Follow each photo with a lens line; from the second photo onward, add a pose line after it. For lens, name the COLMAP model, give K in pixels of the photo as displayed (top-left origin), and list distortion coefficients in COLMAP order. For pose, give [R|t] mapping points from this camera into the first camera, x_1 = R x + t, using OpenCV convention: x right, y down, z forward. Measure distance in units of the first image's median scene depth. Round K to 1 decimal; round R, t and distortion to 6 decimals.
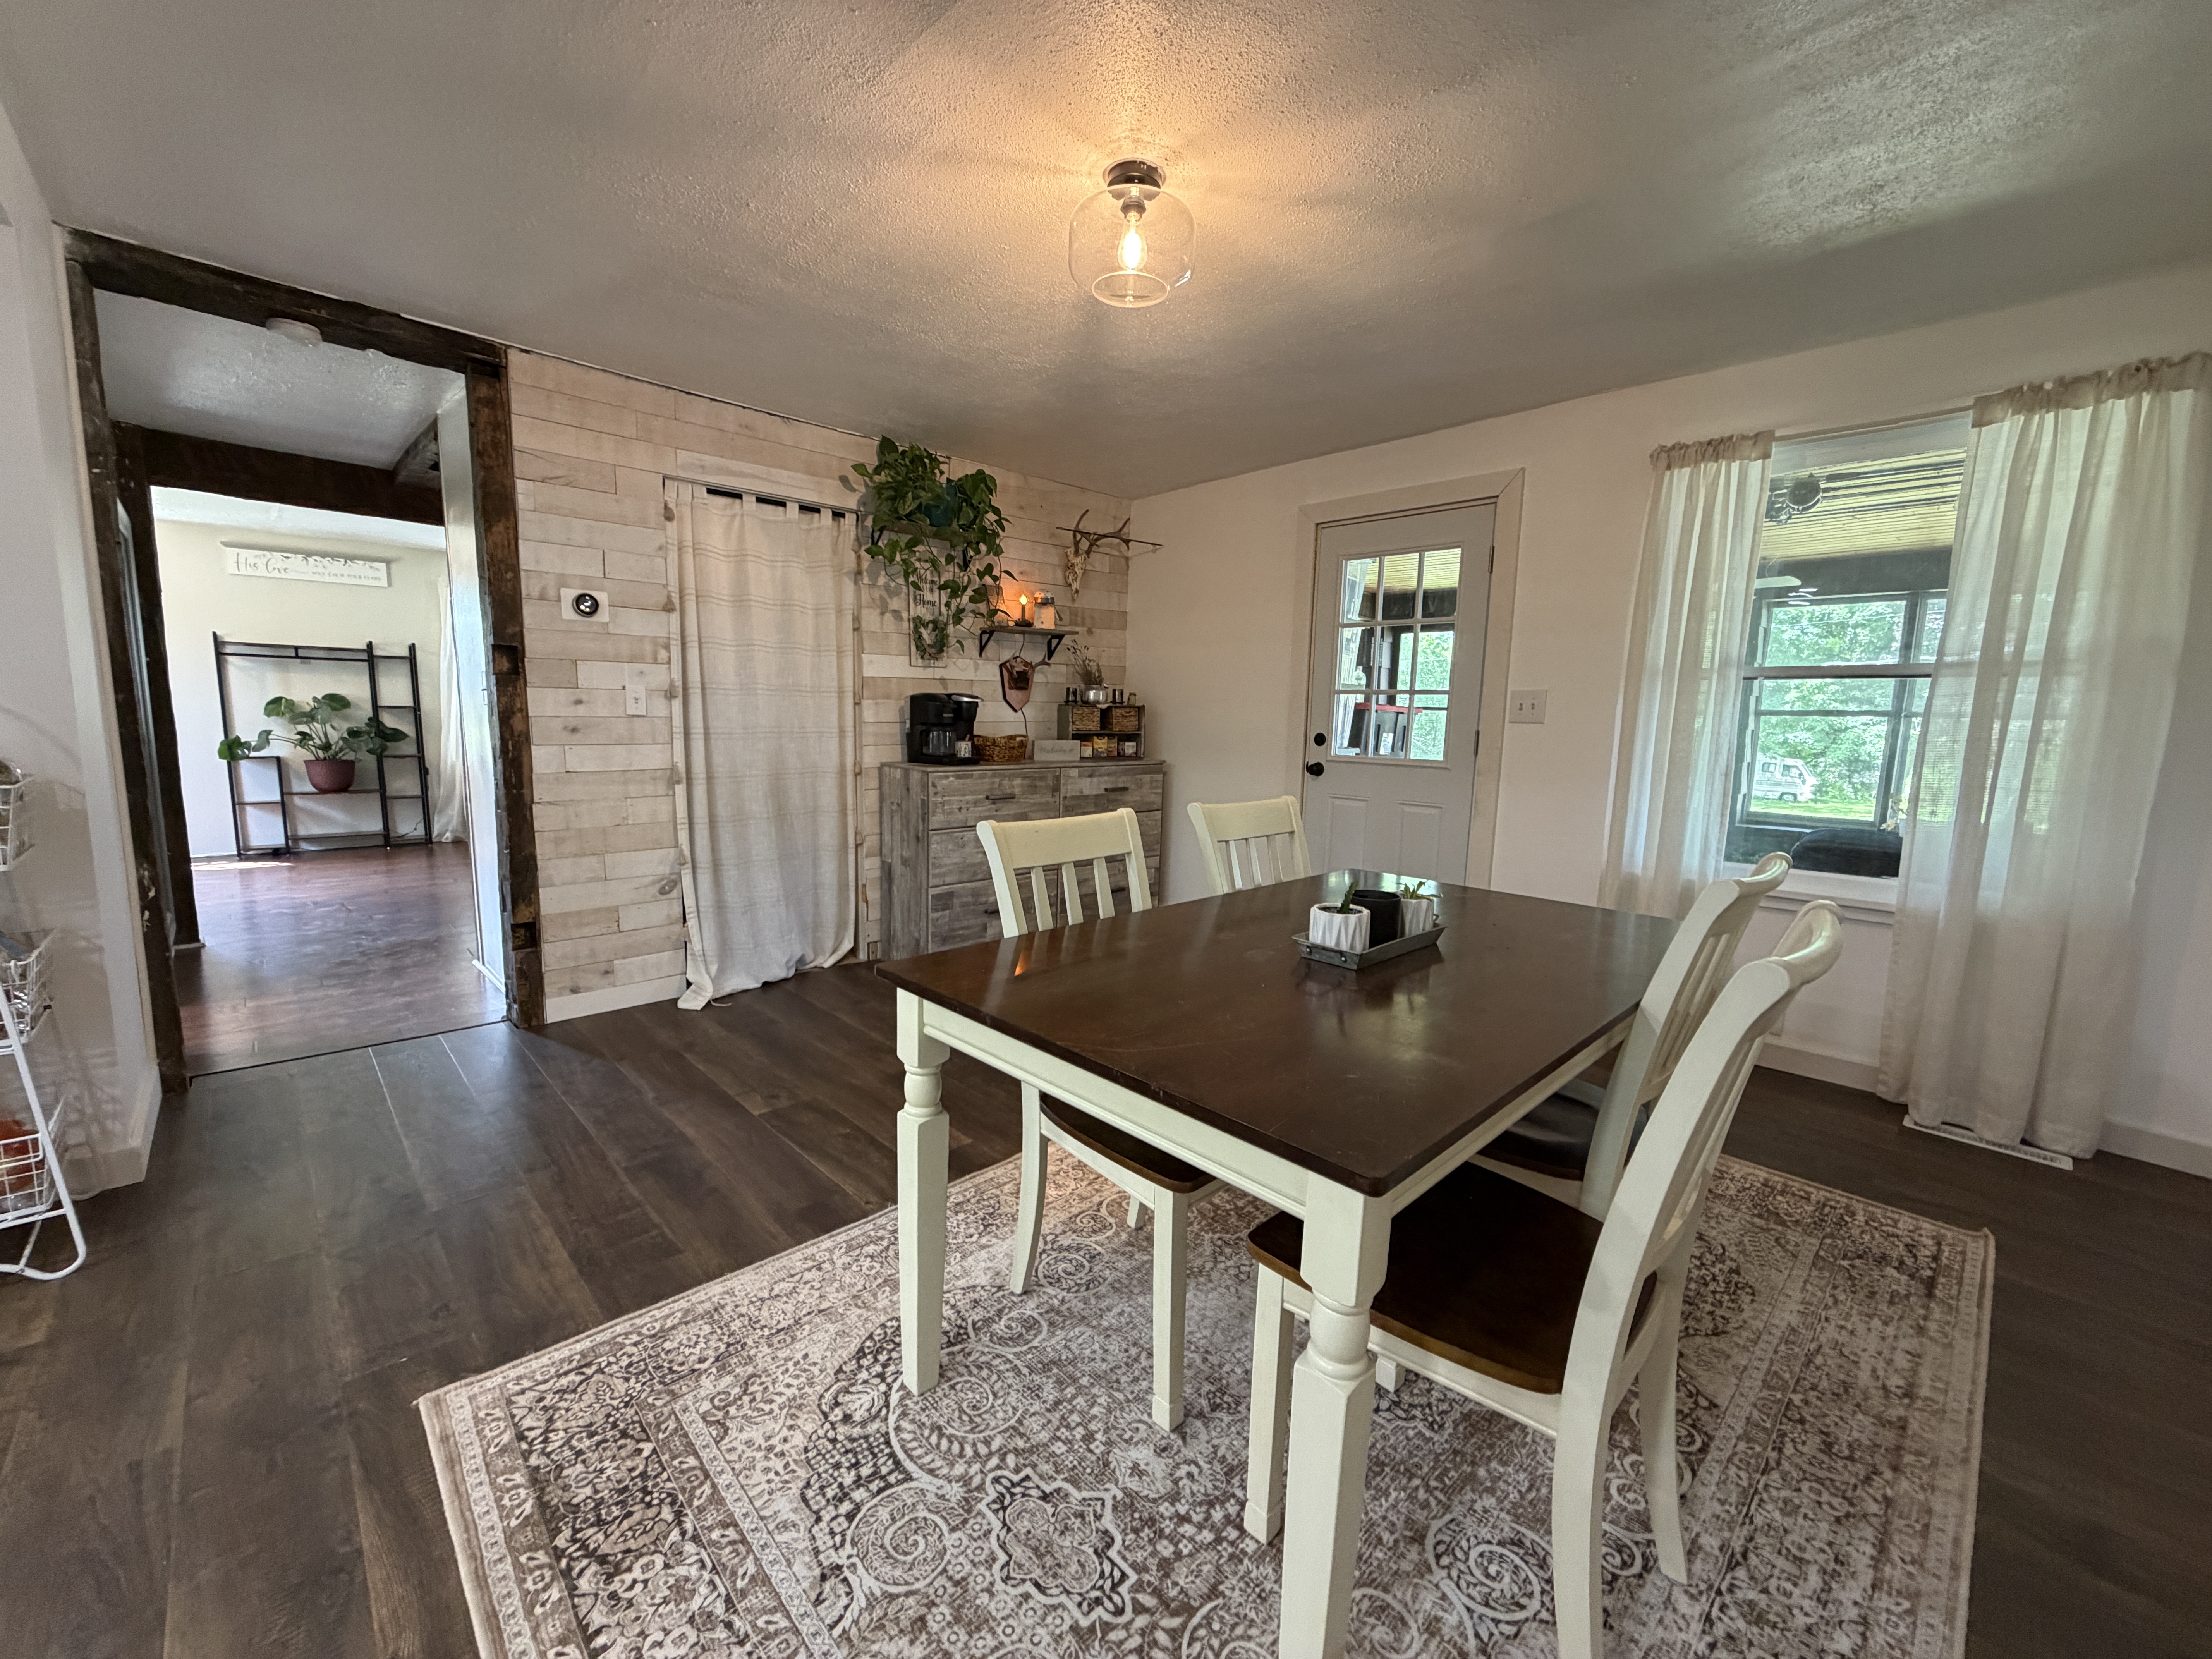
lens RADIAL K [[879.4, 0, 1099.6], [0, 879.4, 831.5], [0, 0, 1]] dist [-0.000082, 0.000335]
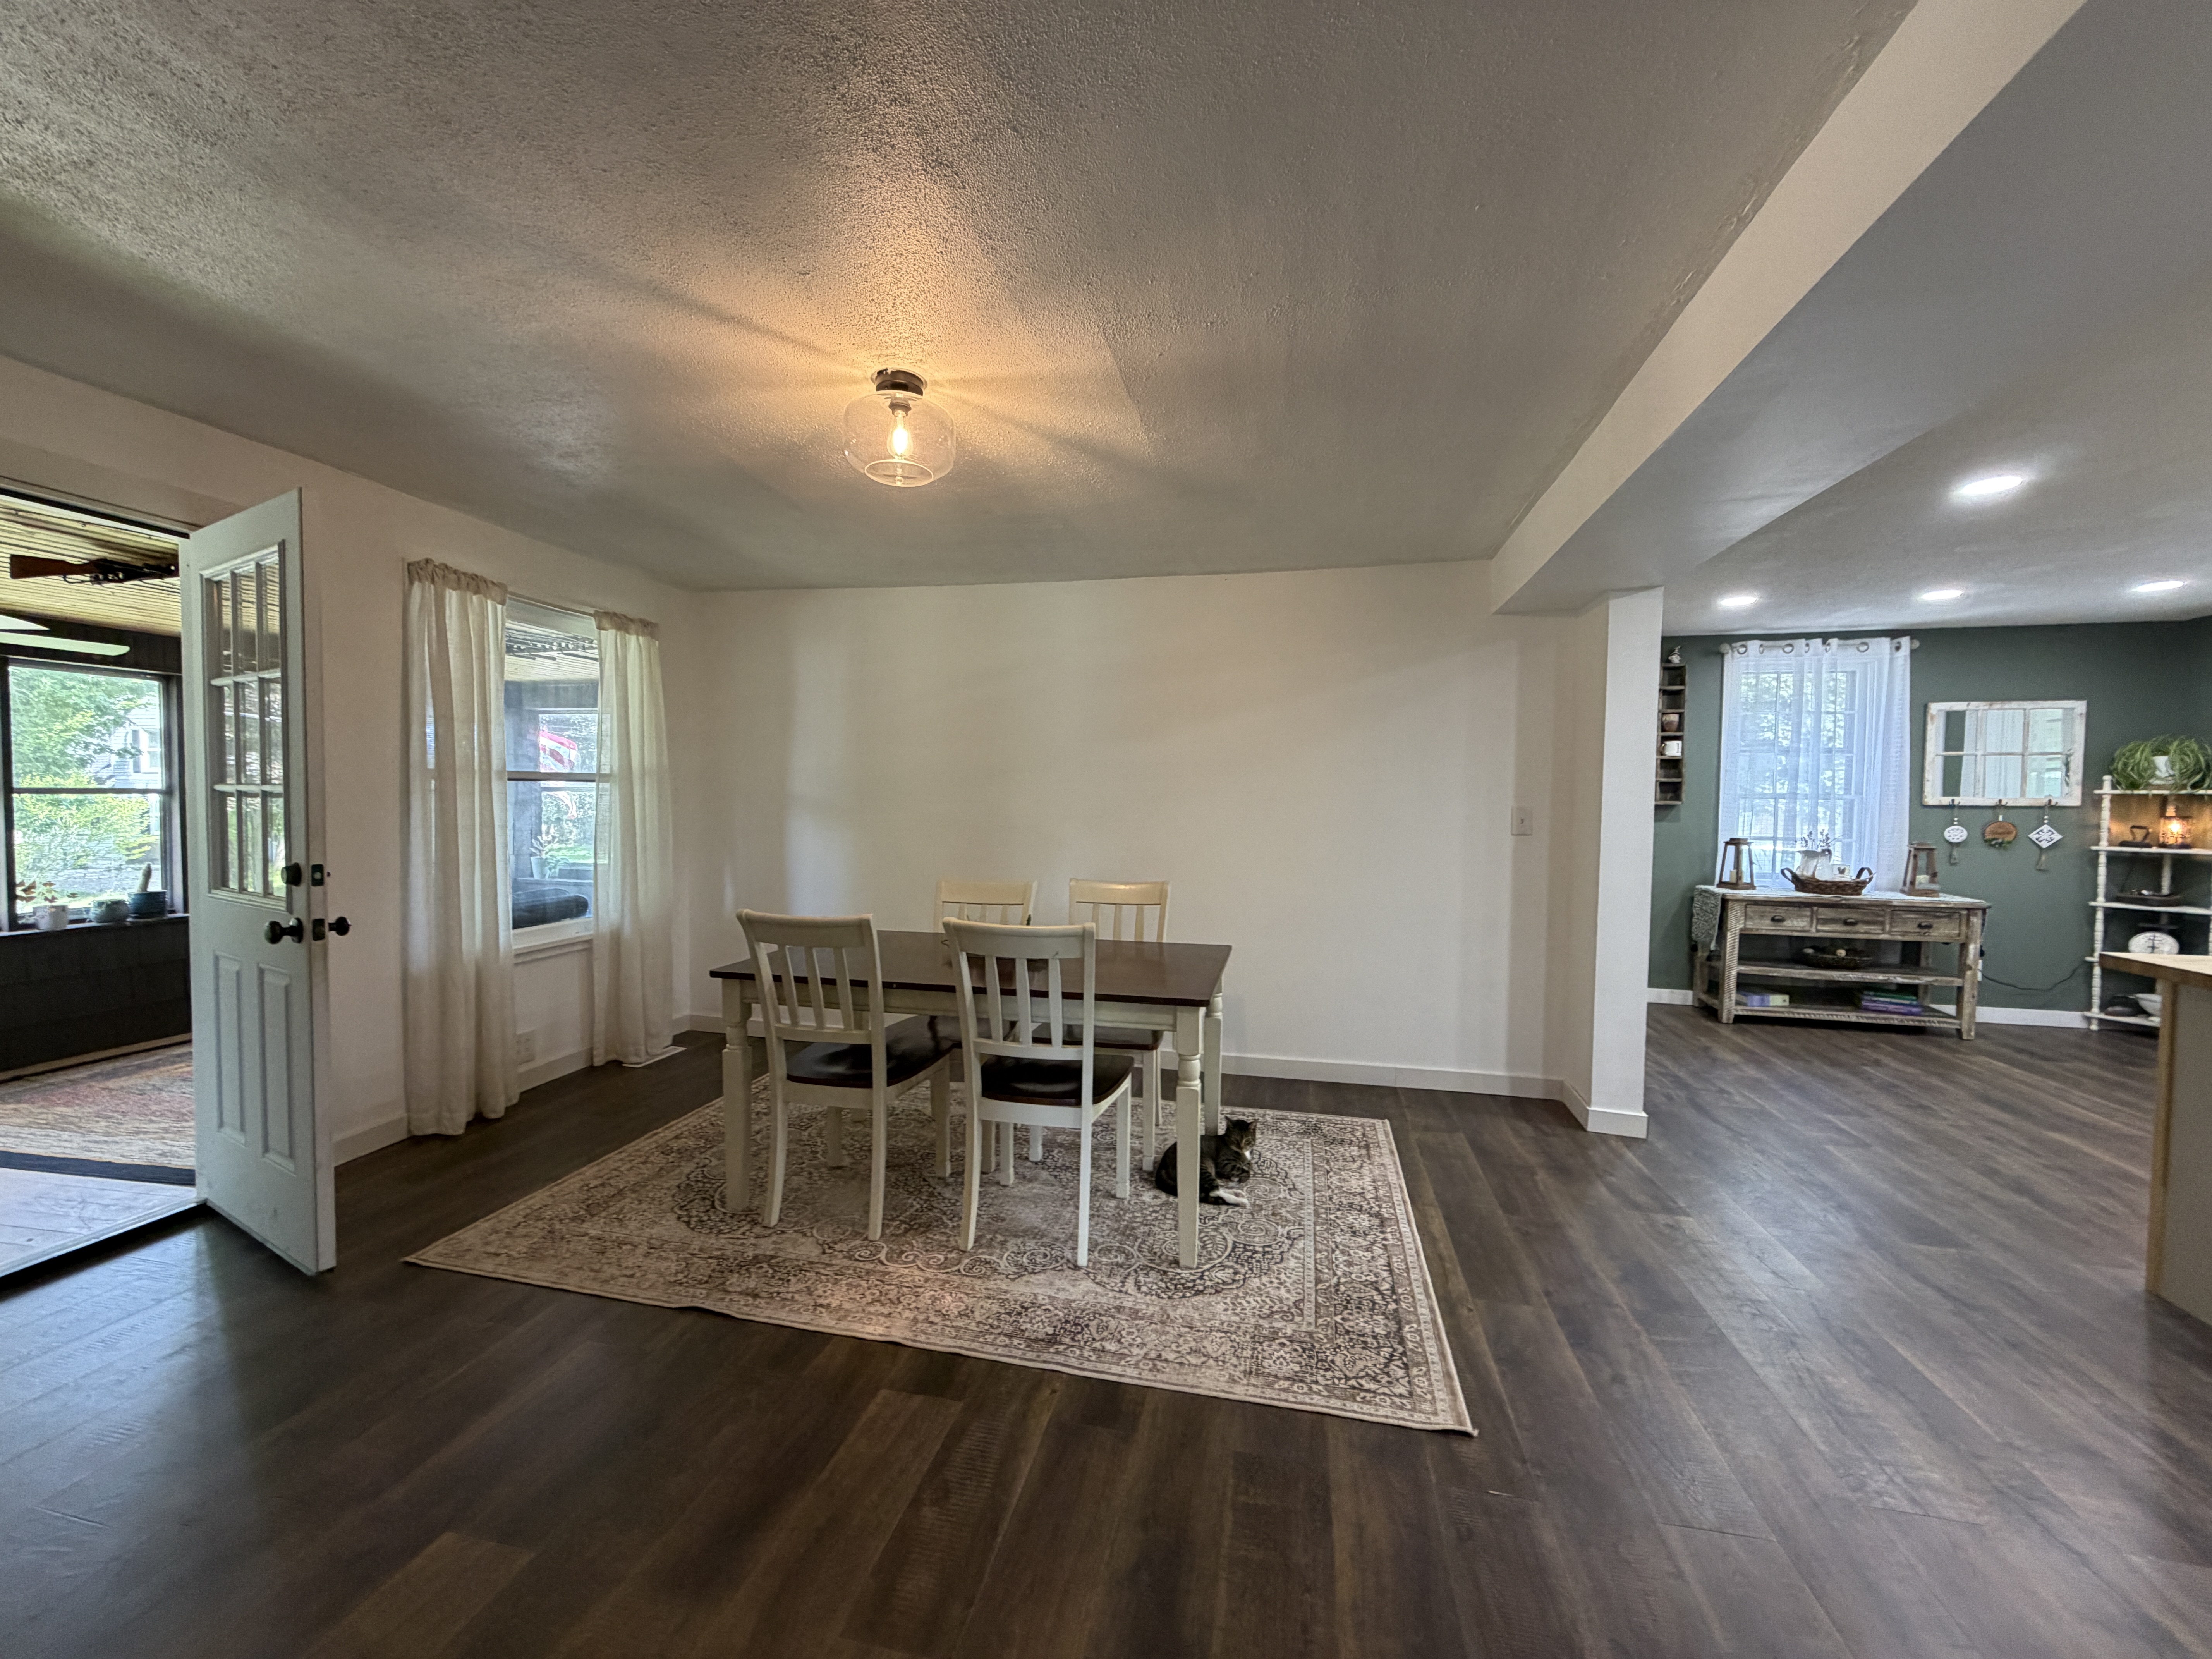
lens RADIAL K [[879.4, 0, 1102.7], [0, 879.4, 832.5], [0, 0, 1]] dist [-0.000082, 0.000335]
pose [[-0.555504, -0.060313, 0.829323, -0.613584], [0.090897, 0.986984, 0.132664, -0.159546], [-0.826531, 0.149078, -0.542792, 0.830905]]
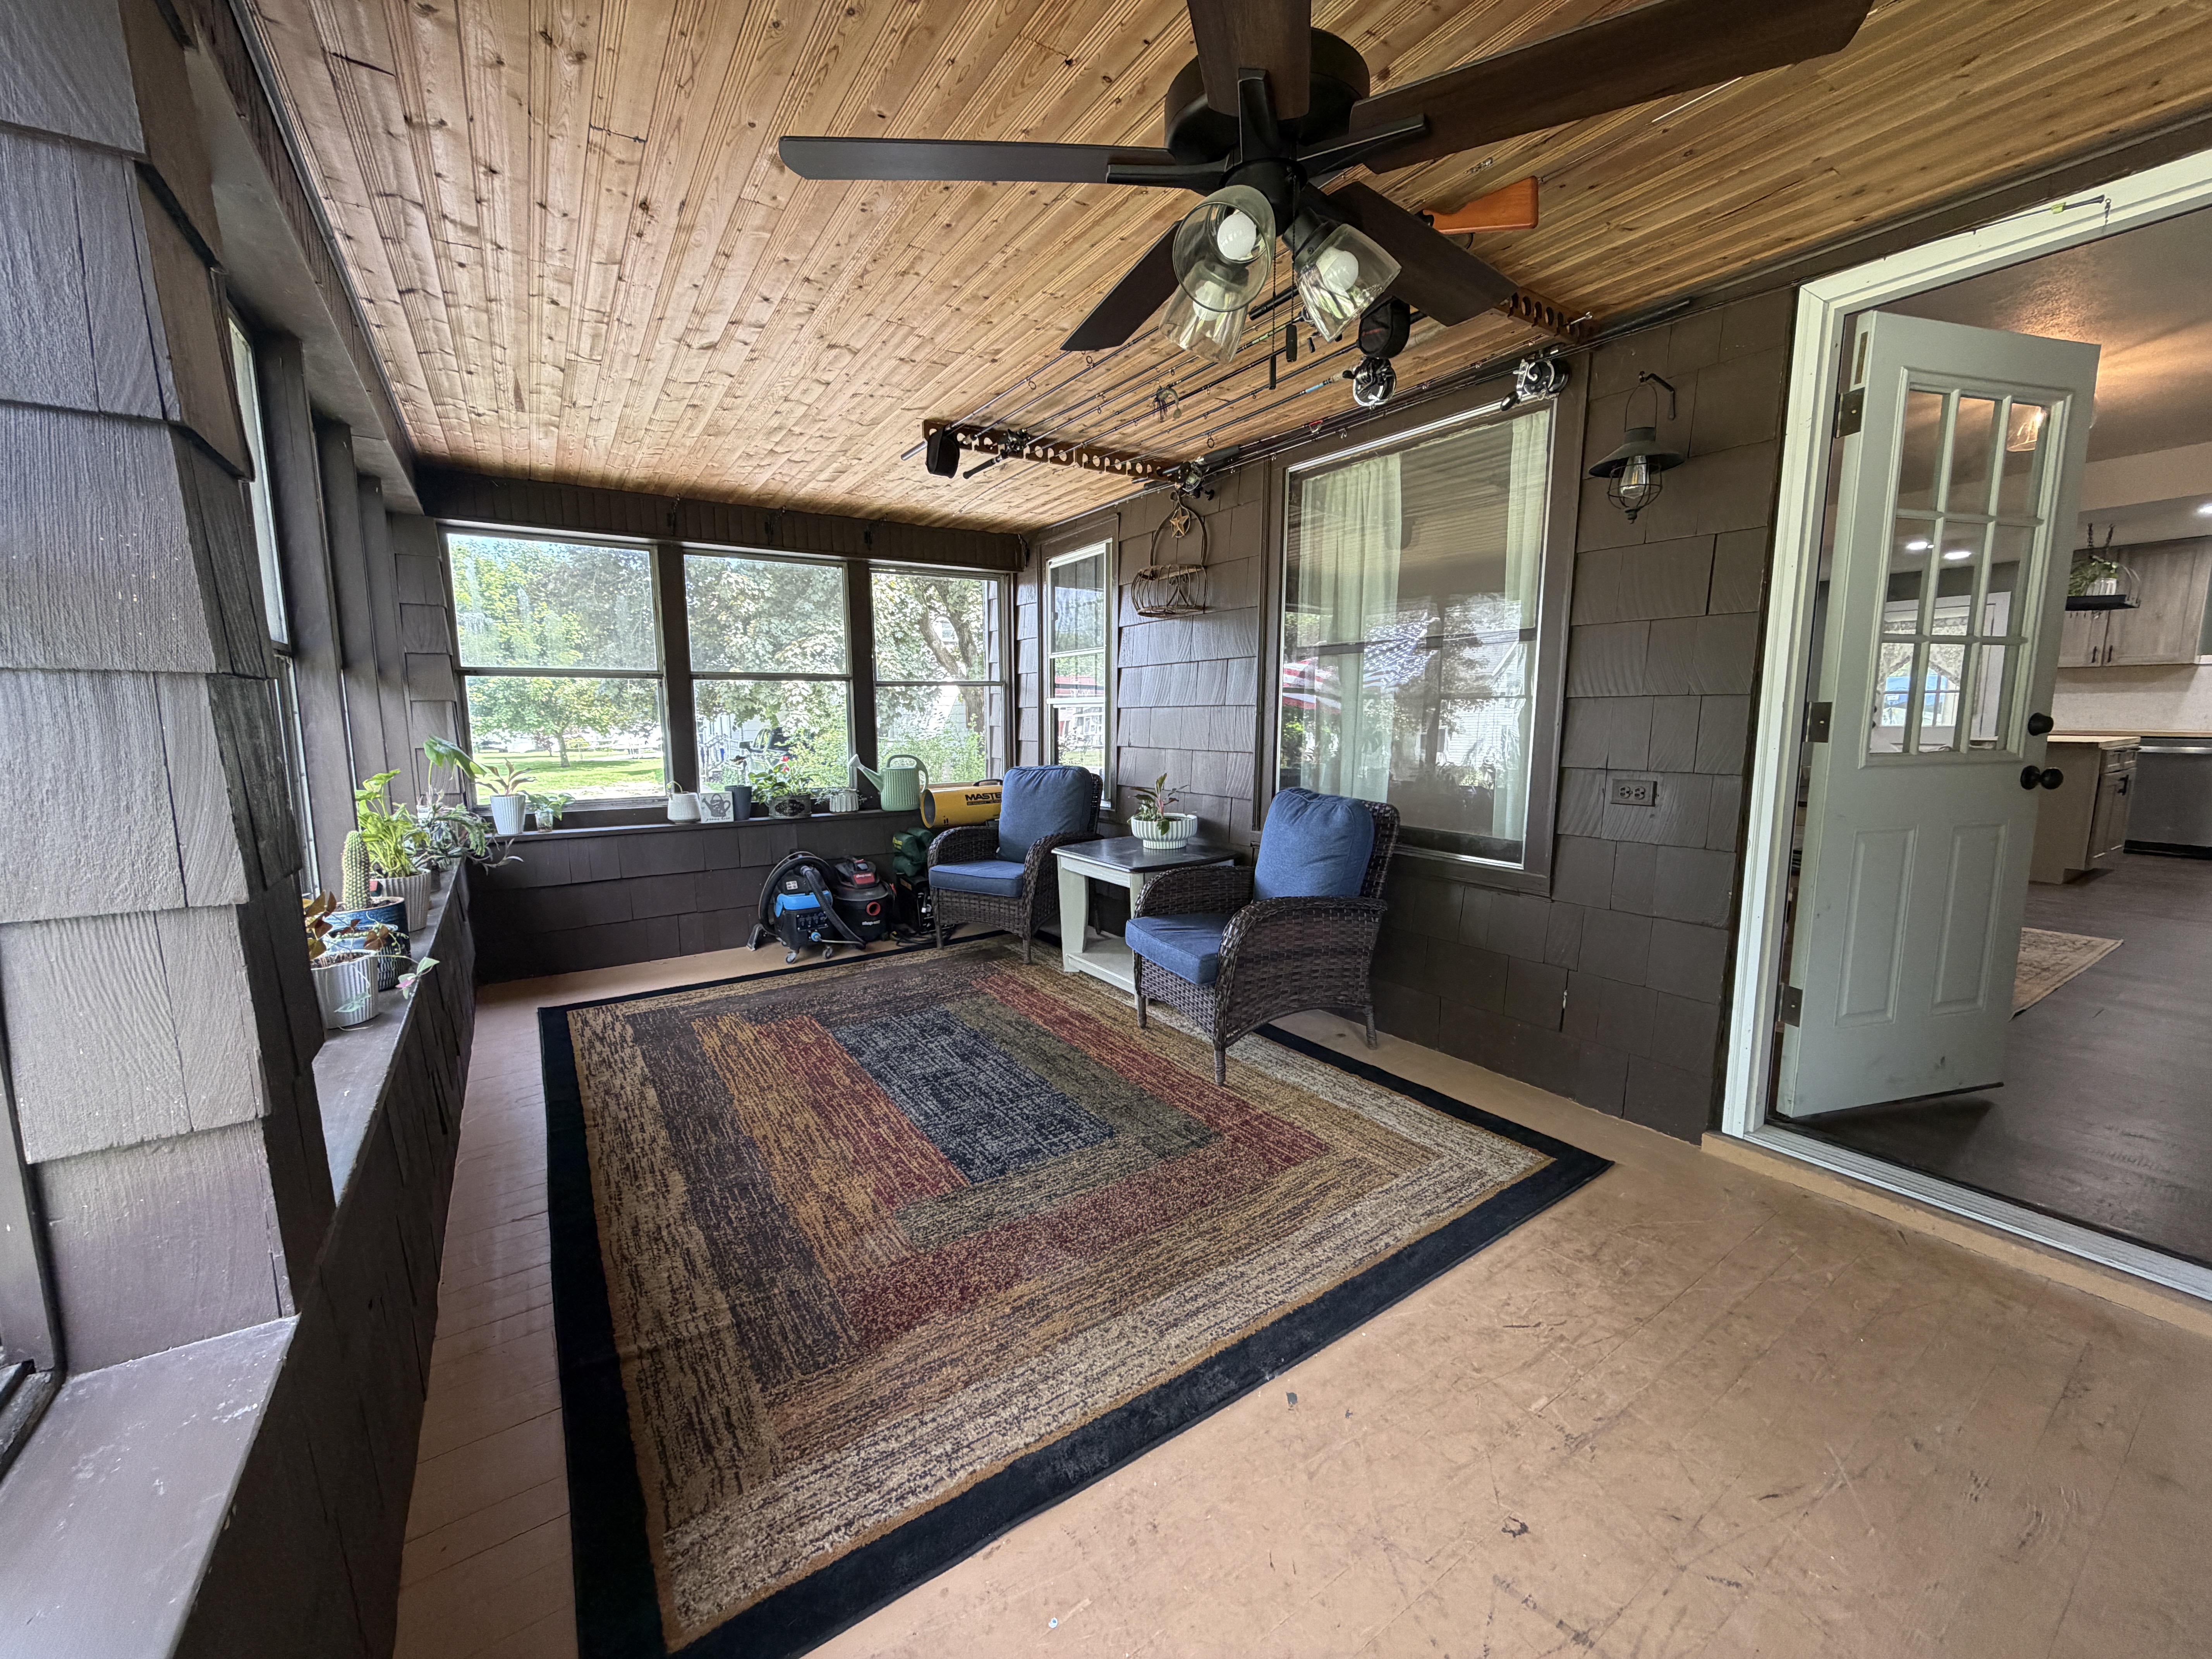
lens RADIAL K [[879.4, 0, 1096.4], [0, 879.4, 822.9], [0, 0, 1]] dist [-0.000082, 0.000335]
pose [[-0.982706, -0.041000, 0.180578, 0.828782], [0.008324, 0.964414, 0.264267, -0.213220], [-0.184987, 0.261200, -0.947393, 1.770528]]
